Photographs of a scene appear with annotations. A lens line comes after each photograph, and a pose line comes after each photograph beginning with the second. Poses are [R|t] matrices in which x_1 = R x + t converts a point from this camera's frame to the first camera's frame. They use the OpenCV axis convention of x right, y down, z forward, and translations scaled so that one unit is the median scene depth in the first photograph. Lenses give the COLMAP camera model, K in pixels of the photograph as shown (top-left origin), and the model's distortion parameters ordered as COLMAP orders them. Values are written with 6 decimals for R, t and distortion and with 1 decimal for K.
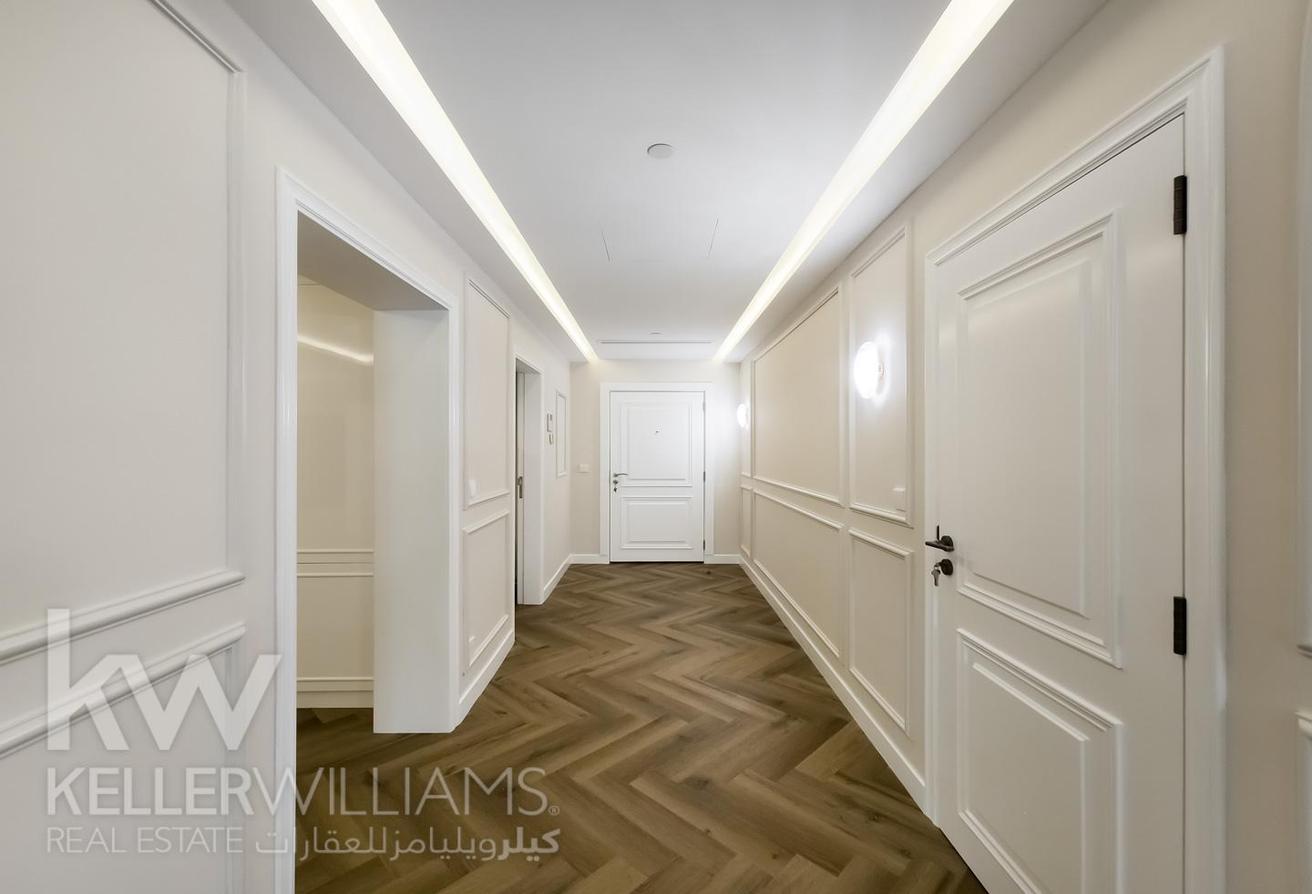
lens RADIAL K [[547.1, 0, 656.1], [0, 547.1, 442.8], [0, 0, 1]] dist [-0.000087, 0.000316]
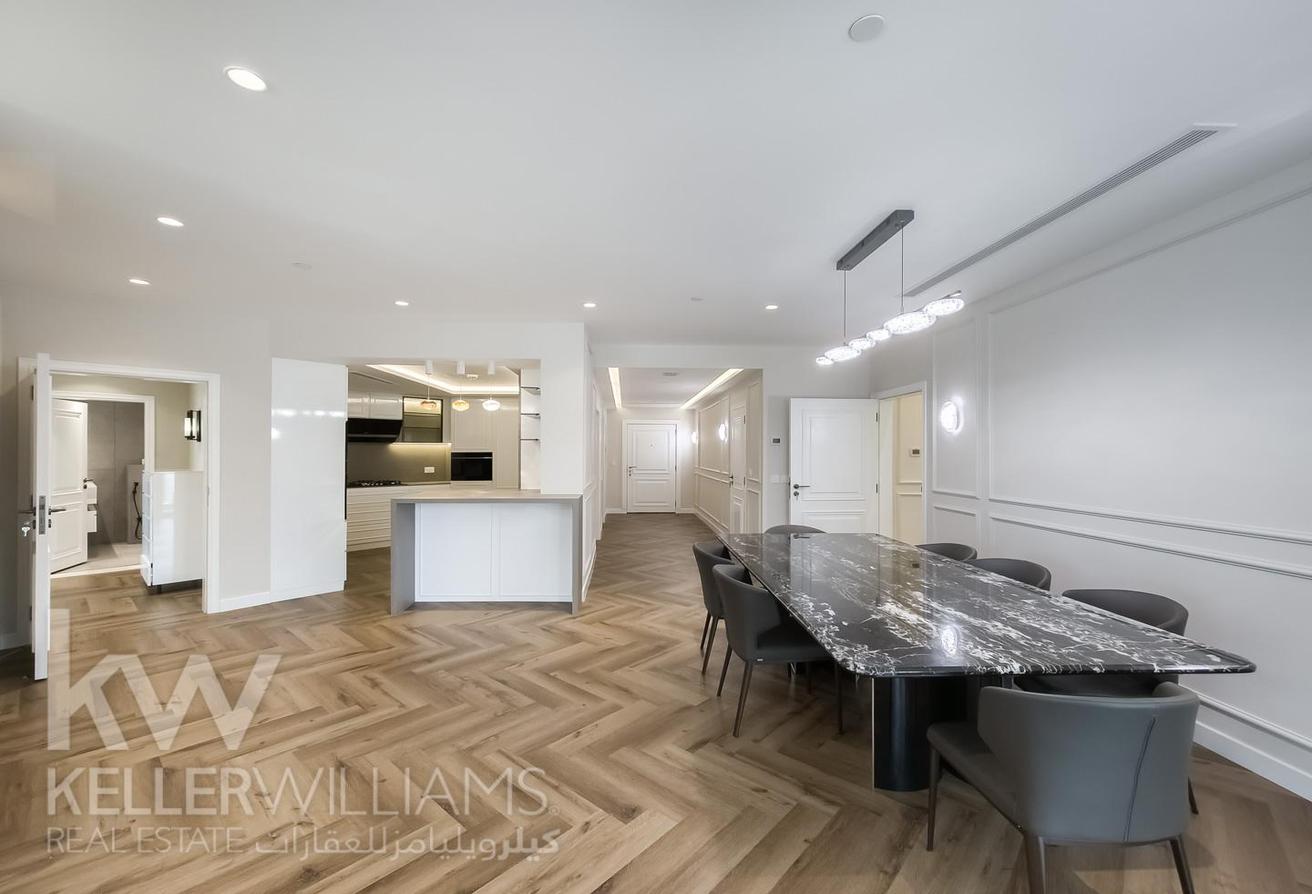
lens RADIAL K [[539.4, 0, 656.0], [0, 539.4, 447.0], [0, 0, 1]] dist [-0.001329, -0.000068]
pose [[0.999056, 0.004573, 0.043191, -0.065497], [-0.004361, 0.999978, -0.004985, -0.004344], [-0.043213, 0.004792, 0.999054, -0.917587]]
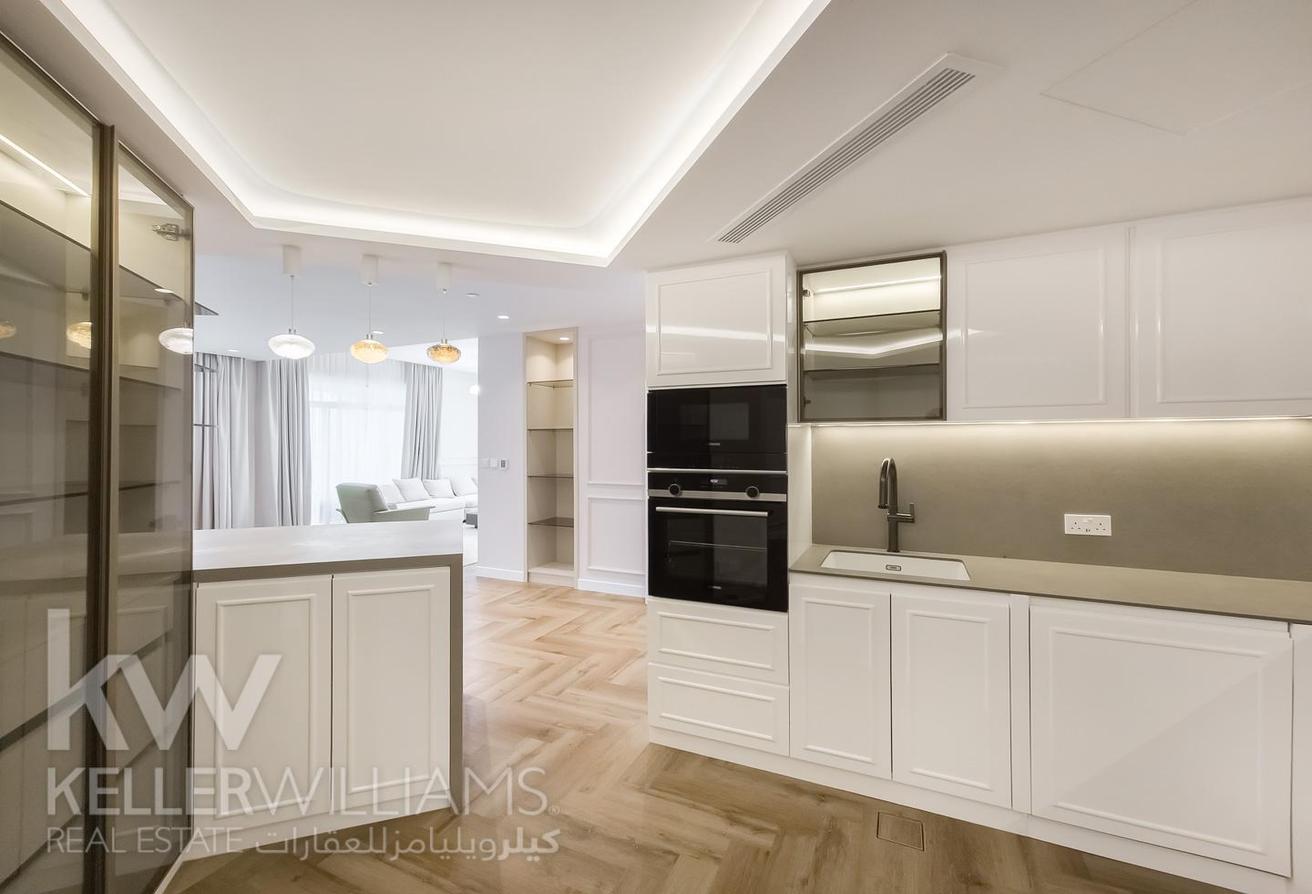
lens RADIAL K [[547.1, 0, 656.1], [0, 547.1, 442.8], [0, 0, 1]] dist [-0.000087, 0.000316]
pose [[-0.939903, 0.003437, -0.341424, -1.590033], [0.005513, 0.999972, -0.005109, 0.000564], [0.341396, -0.006684, -0.939896, 5.165192]]
